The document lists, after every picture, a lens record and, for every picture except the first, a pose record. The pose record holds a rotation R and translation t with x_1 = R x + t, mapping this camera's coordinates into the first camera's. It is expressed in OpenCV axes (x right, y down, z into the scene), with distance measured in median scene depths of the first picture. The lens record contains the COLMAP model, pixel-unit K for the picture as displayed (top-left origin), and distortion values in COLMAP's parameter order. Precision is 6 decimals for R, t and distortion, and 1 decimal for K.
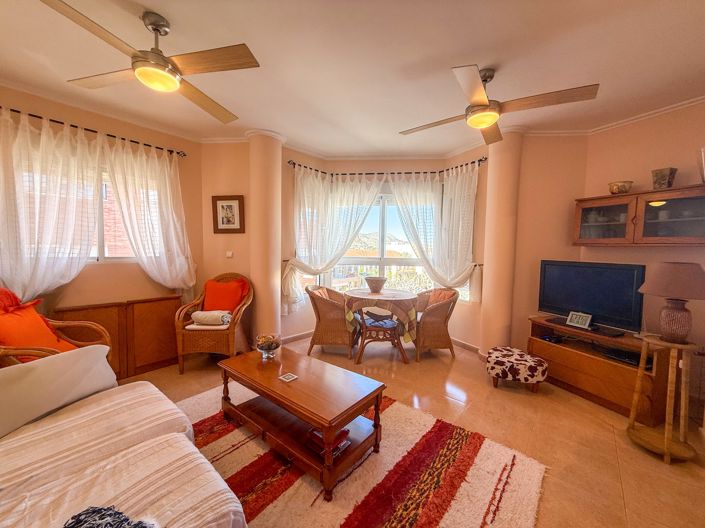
lens RADIAL K [[279.1, 0, 351.4], [0, 279.1, 263.2], [0, 0, 1]] dist [-0.000761, -0.000180]
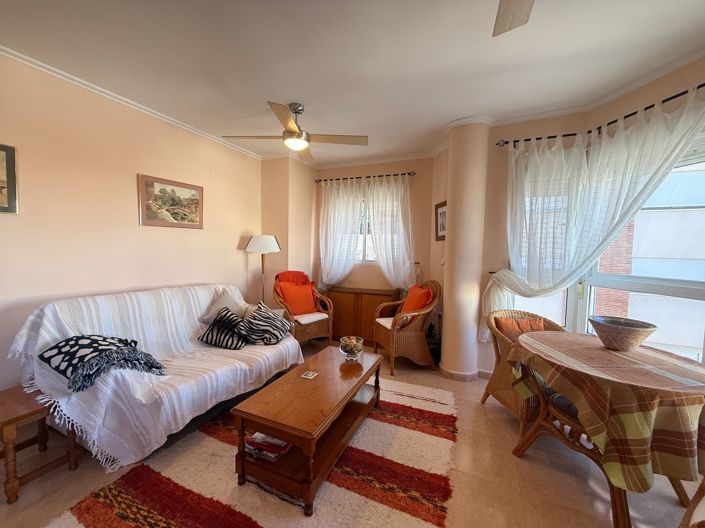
lens RADIAL K [[290.0, 0, 351.5], [0, 290.0, 257.5], [0, 0, 1]] dist [-0.000305, -0.000047]
pose [[0.259796, 0.015909, -0.965533, 0.472749], [-0.068540, 0.997646, -0.002004, -0.024420], [0.963228, 0.066699, 0.260275, 0.454719]]
